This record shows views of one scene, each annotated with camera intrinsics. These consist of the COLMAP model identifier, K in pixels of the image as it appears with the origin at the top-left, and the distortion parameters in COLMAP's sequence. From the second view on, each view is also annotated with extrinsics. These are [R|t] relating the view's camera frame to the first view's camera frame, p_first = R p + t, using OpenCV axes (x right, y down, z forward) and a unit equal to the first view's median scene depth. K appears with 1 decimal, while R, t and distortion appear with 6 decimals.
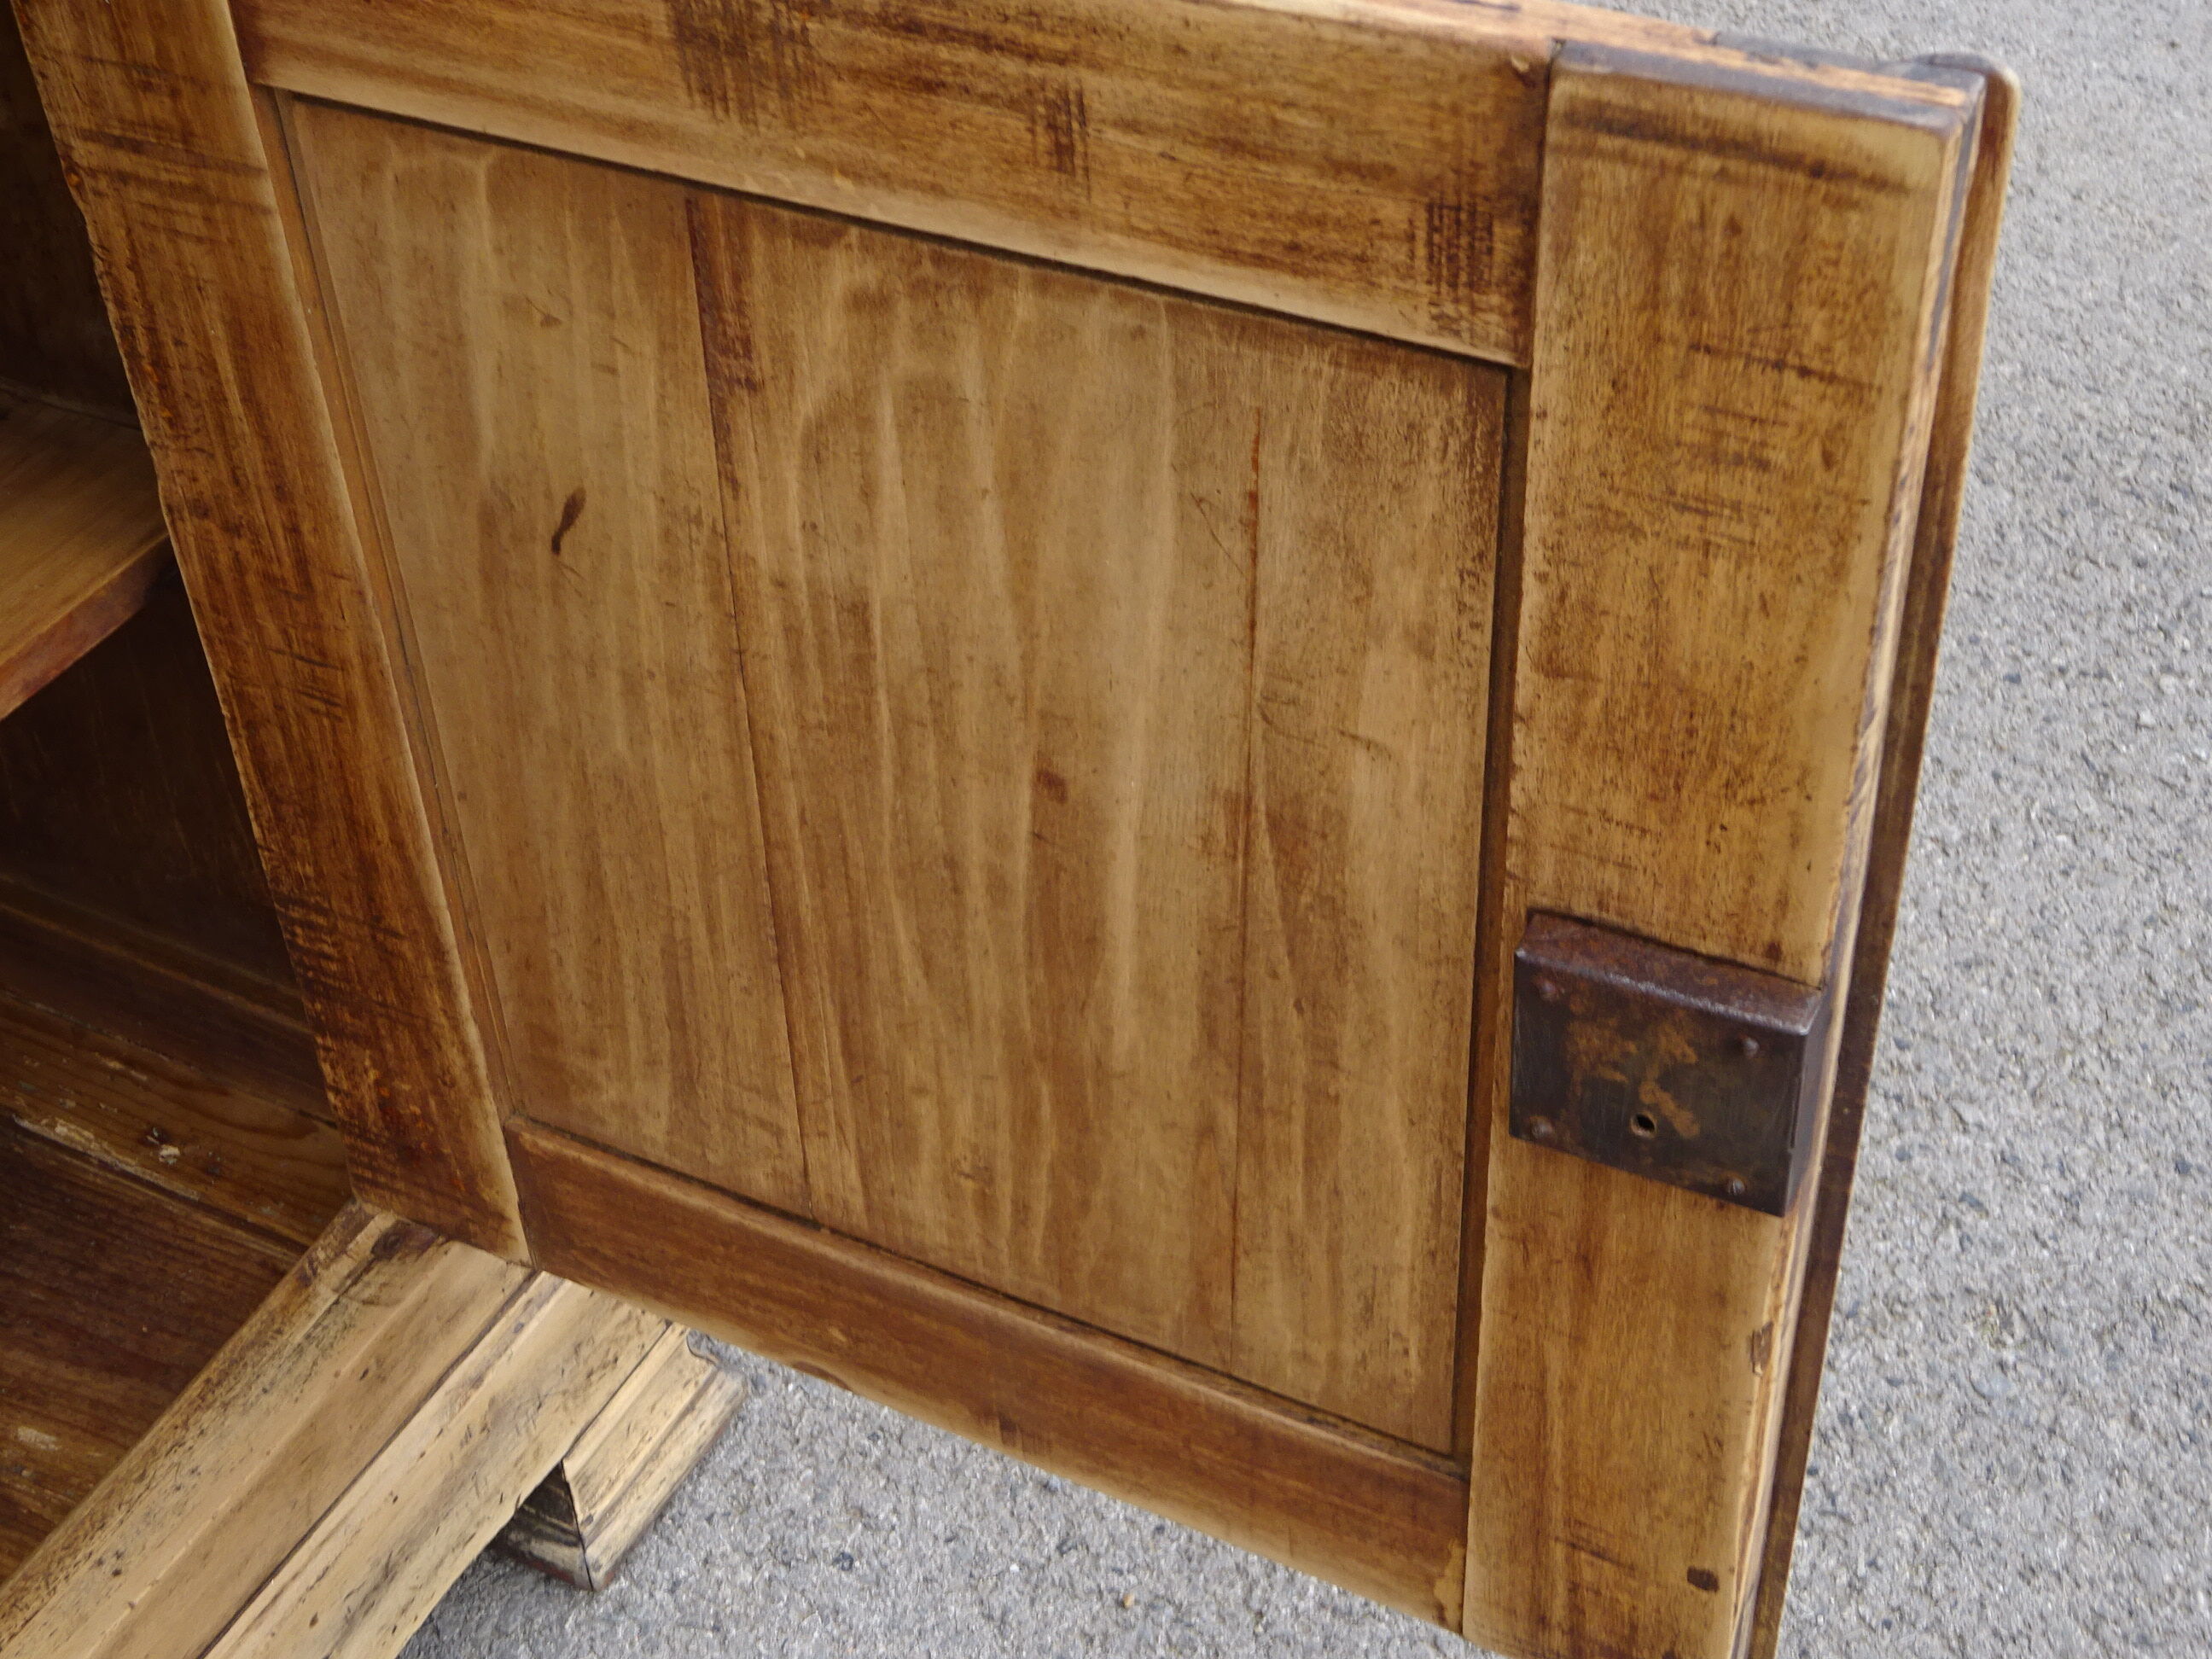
lens RADIAL K [[2949.7, 0, 1121.6], [0, 2949.7, 821.7], [0, 0, 1]] dist [0.003404, 0.000000]
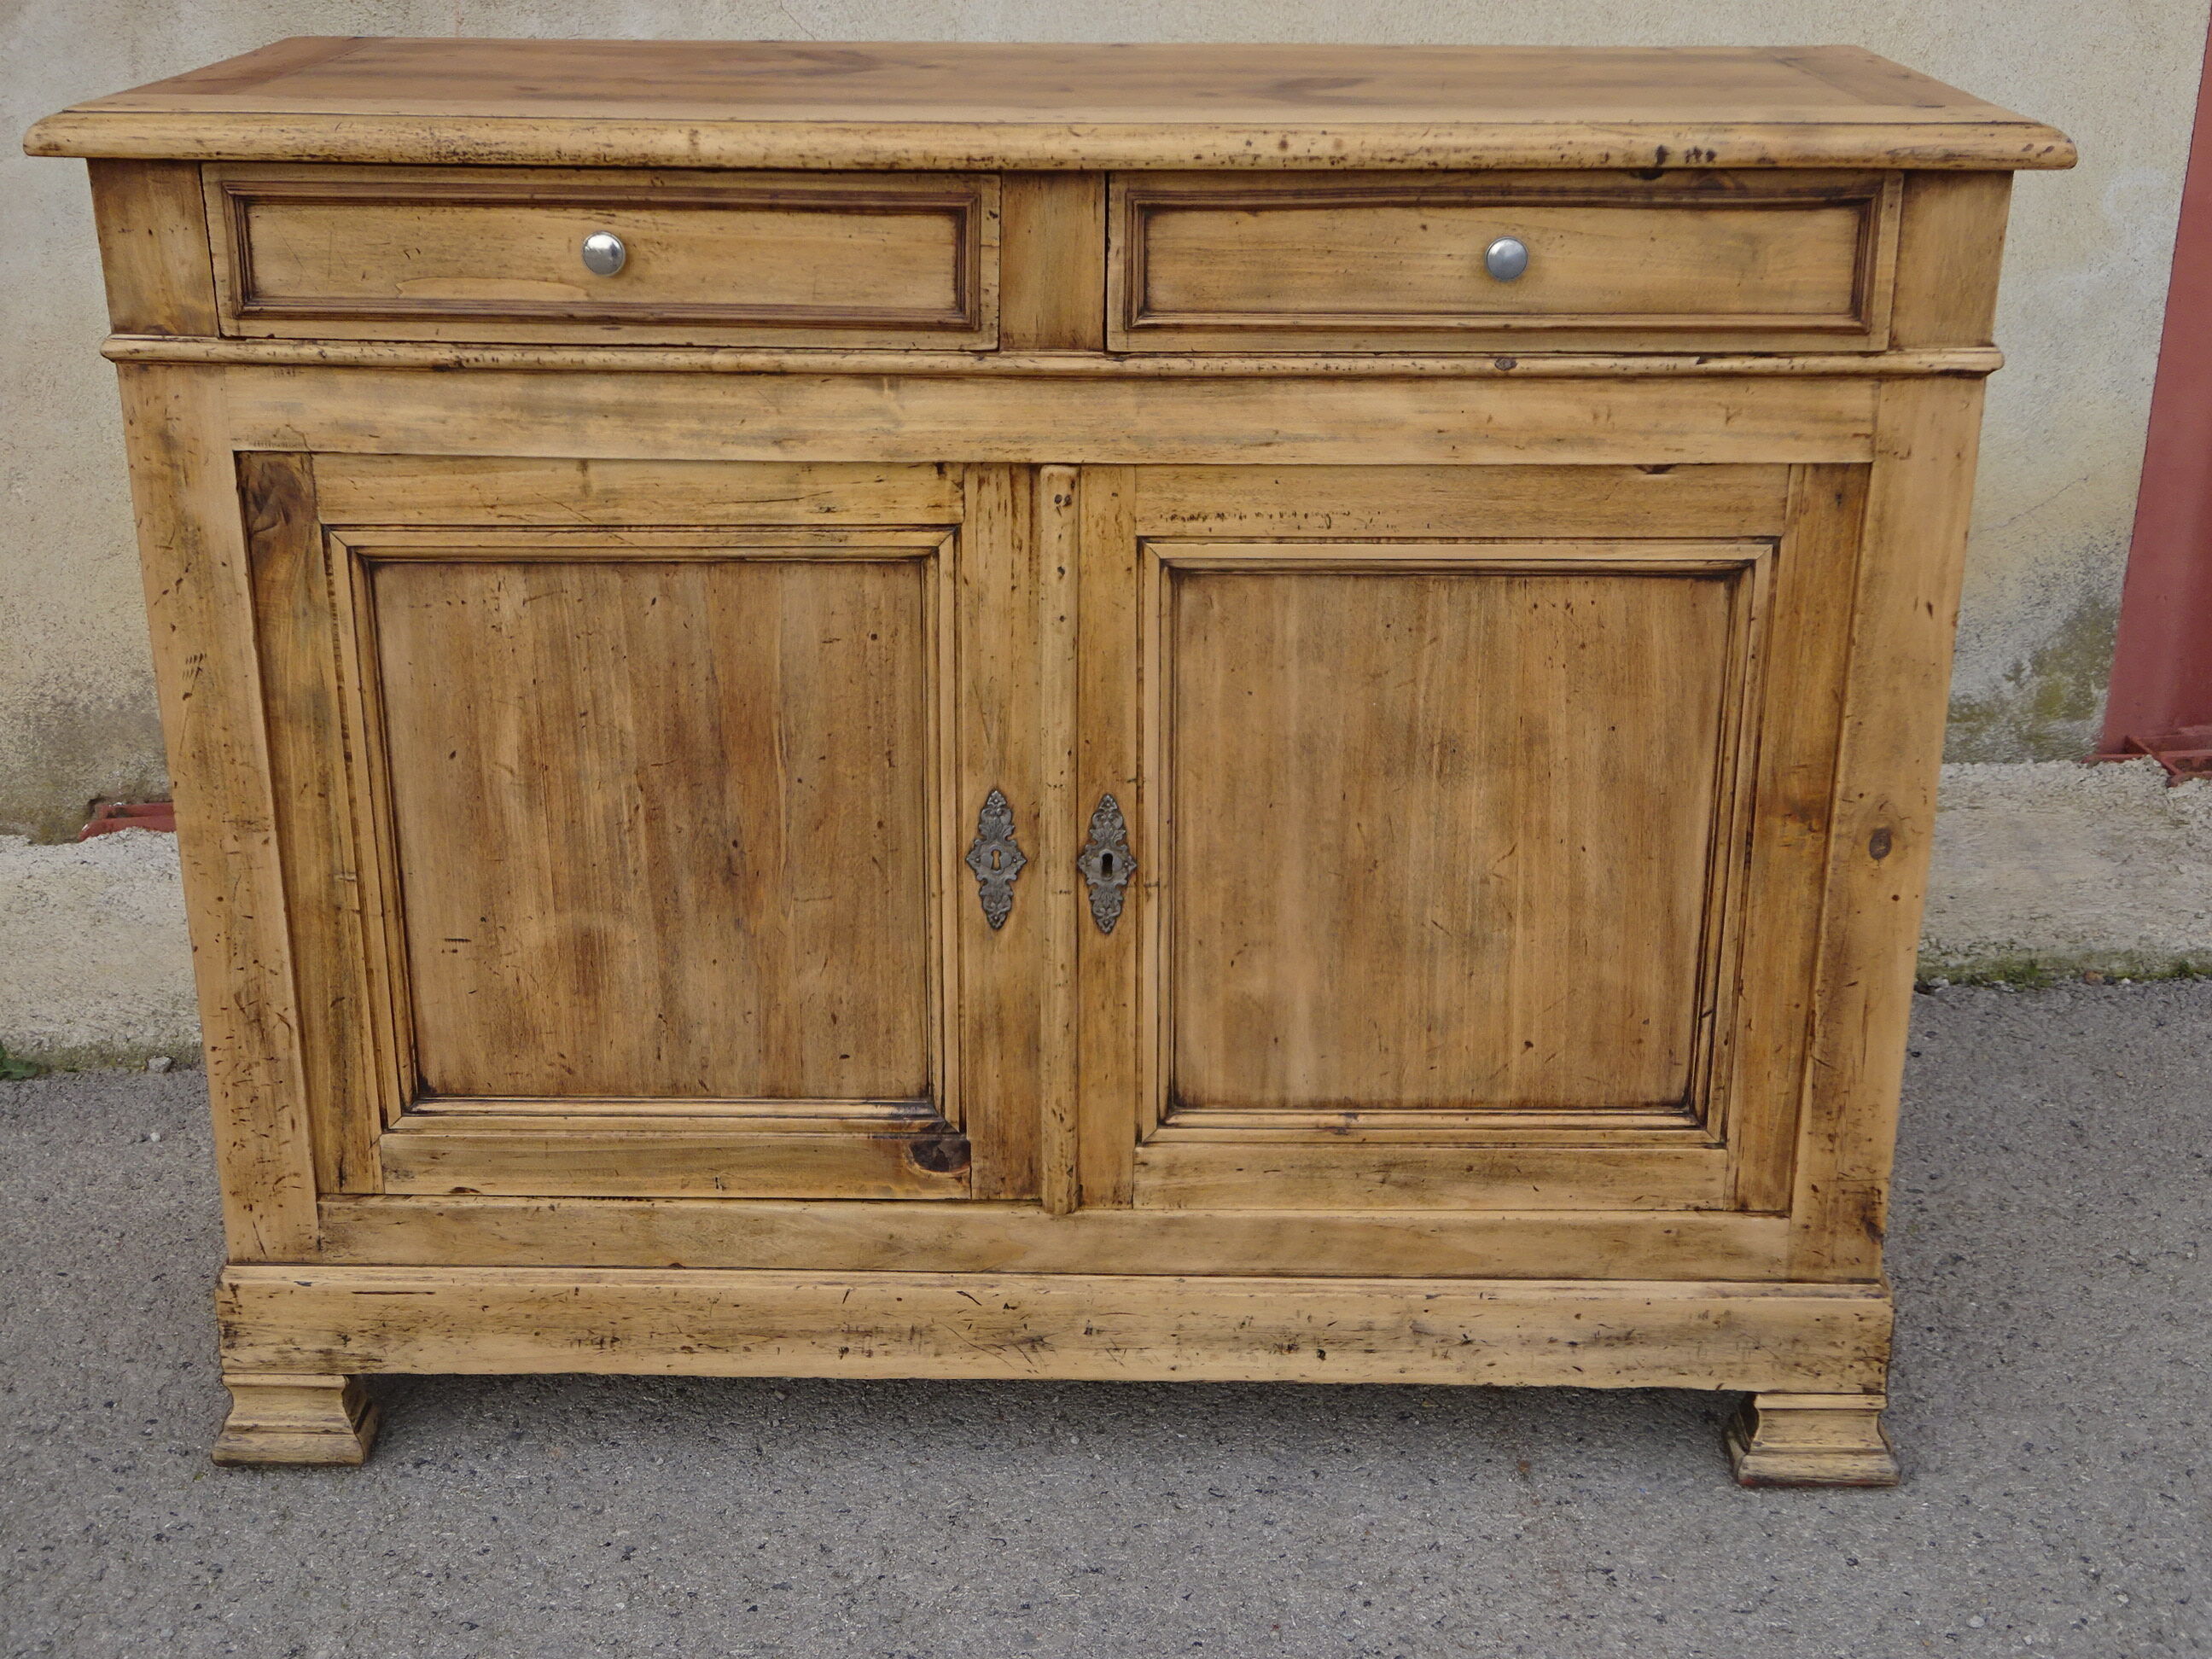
lens RADIAL K [[2736.0, 0, 1120.8], [0, 2736.0, 831.0], [0, 0, 1]] dist [0.040847, 0.000000]
pose [[0.453635, 0.364155, -0.813392, 1.254270], [-0.584958, 0.810242, 0.036509, 0.150435], [0.672339, 0.459238, 0.580569, -0.563752]]
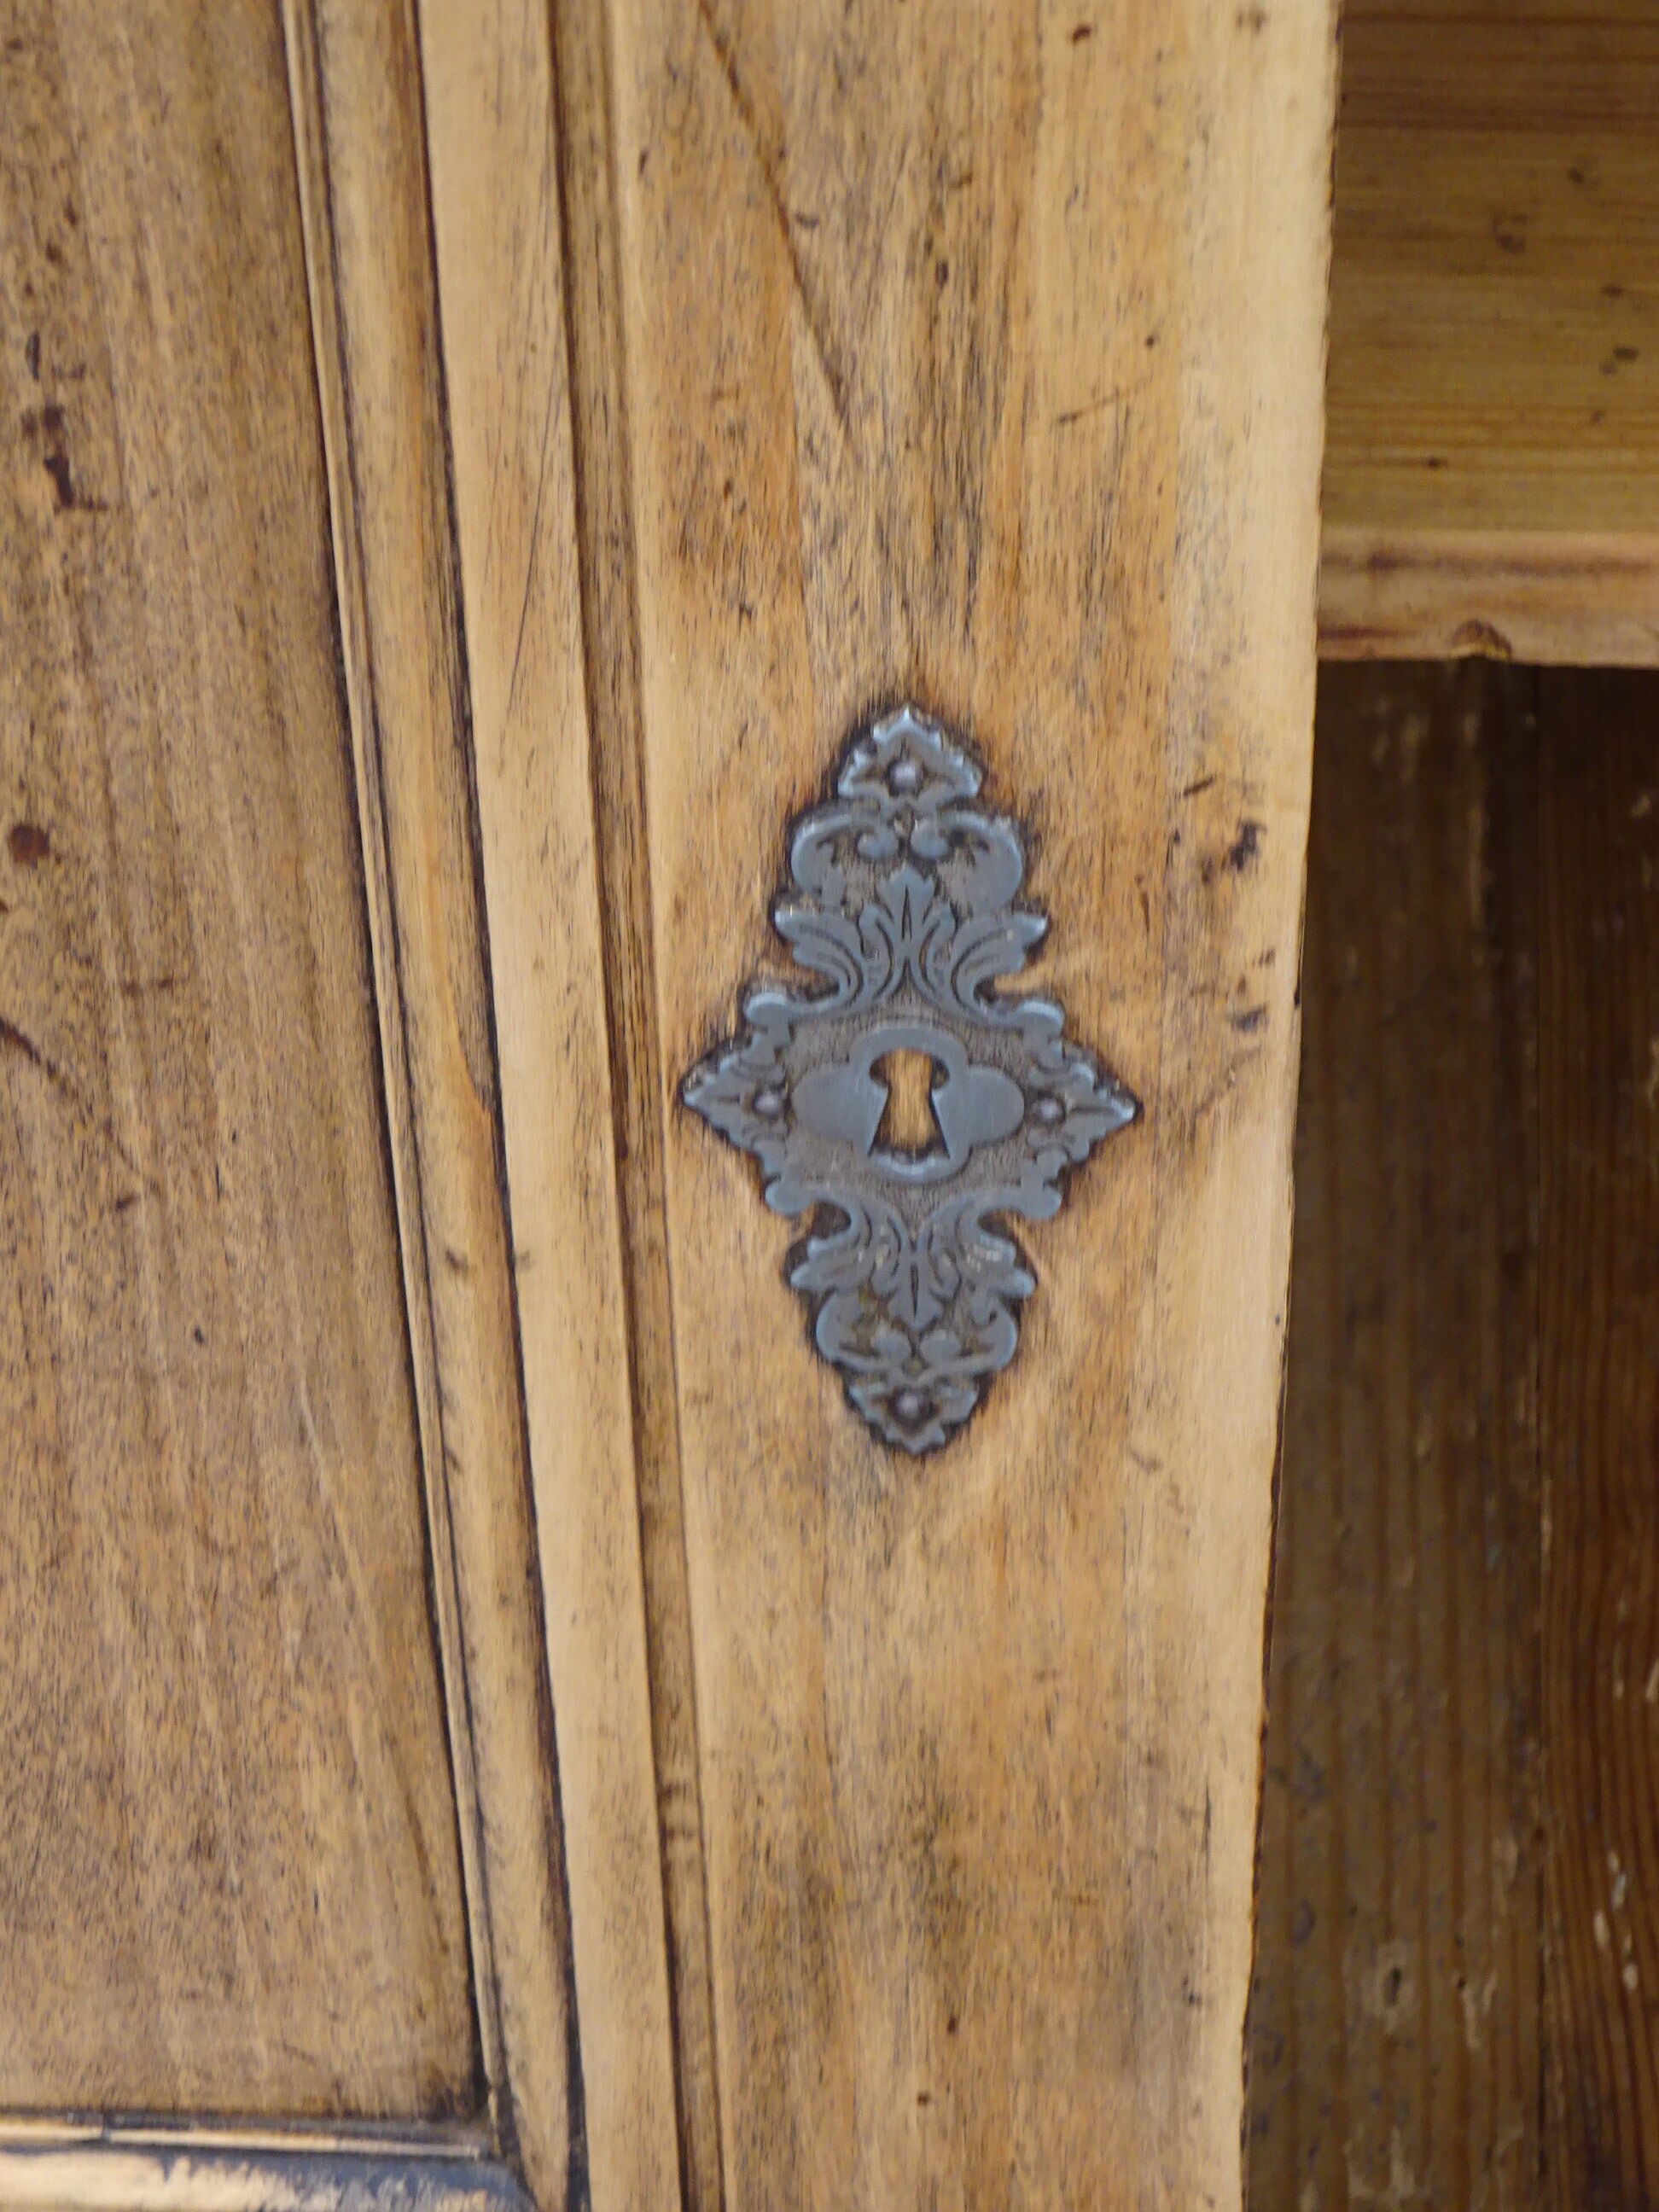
lens RADIAL K [[6866.4, 0, 833.8], [0, 6866.4, 1109.9], [0, 0, 1]] dist [-0.102701, 0.000000]
pose [[0.418135, 0.709556, -0.567180, -0.200292], [-0.572912, 0.690534, 0.441514, -0.015746], [0.704936, 0.140332, 0.695250, 0.161577]]
